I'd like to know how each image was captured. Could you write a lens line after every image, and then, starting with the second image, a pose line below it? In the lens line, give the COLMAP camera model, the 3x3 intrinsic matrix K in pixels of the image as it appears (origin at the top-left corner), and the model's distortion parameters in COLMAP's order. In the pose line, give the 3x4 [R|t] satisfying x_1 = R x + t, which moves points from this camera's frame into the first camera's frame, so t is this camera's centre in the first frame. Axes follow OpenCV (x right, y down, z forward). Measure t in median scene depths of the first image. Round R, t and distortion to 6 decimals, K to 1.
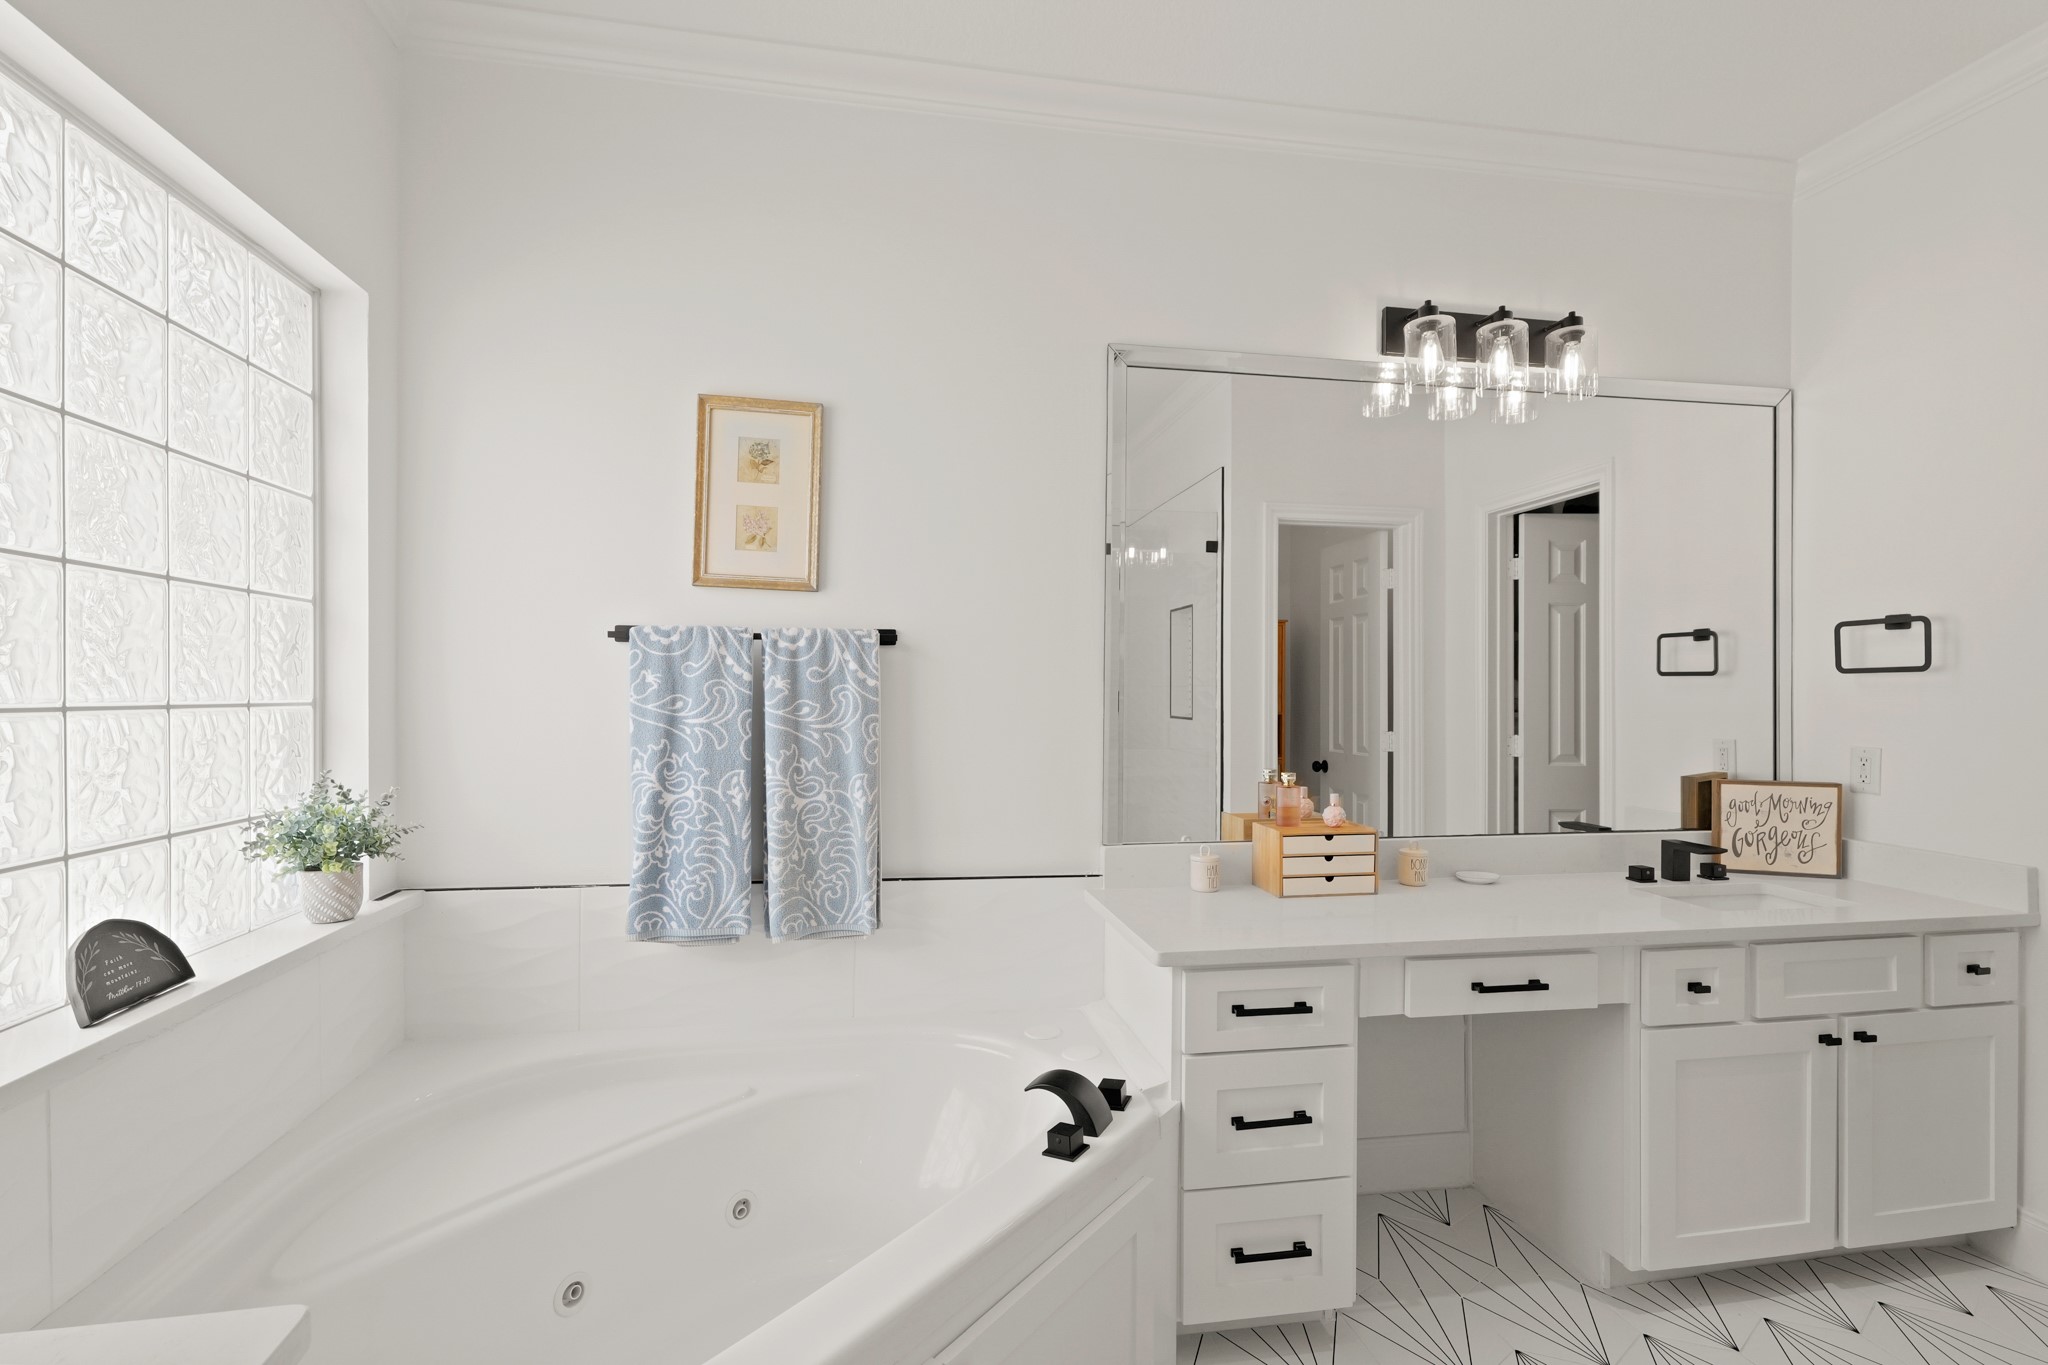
lens RADIAL K [[942.2, 0, 1027.6], [0, 942.2, 696.5], [0, 0, 1]] dist [-0.000474, -0.000317]
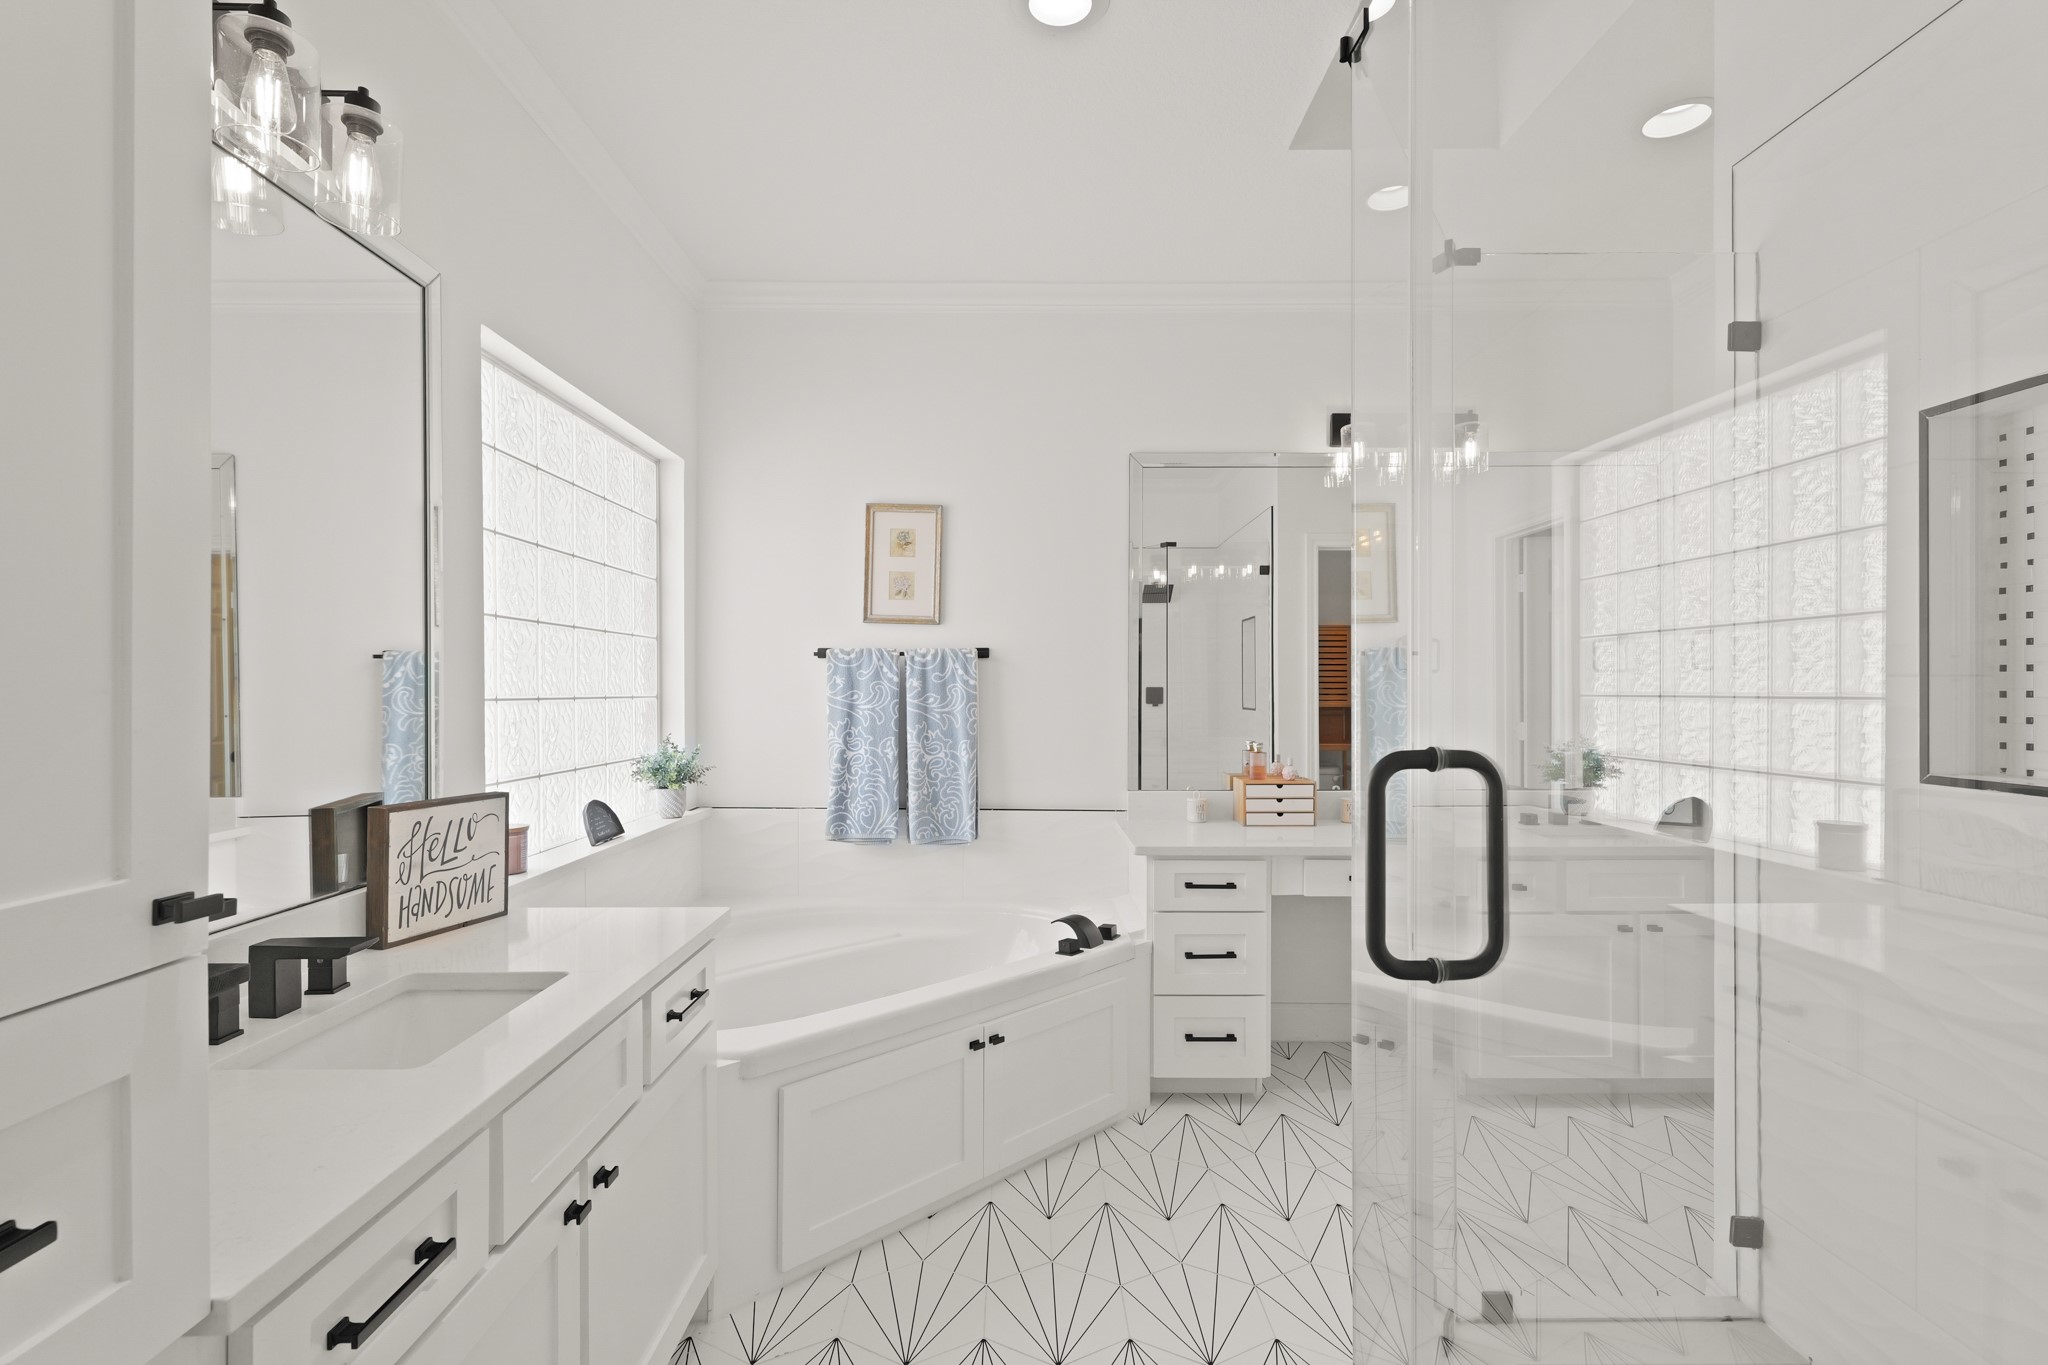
lens RADIAL K [[942.2, 0, 1022.5], [0, 942.2, 683.5], [0, 0, 1]] dist [-0.000474, -0.000317]
pose [[0.984516, -0.006408, -0.175177, 0.197993], [0.004387, 0.999919, -0.011920, 0.006325], [0.175240, 0.010967, 0.984465, -0.548435]]
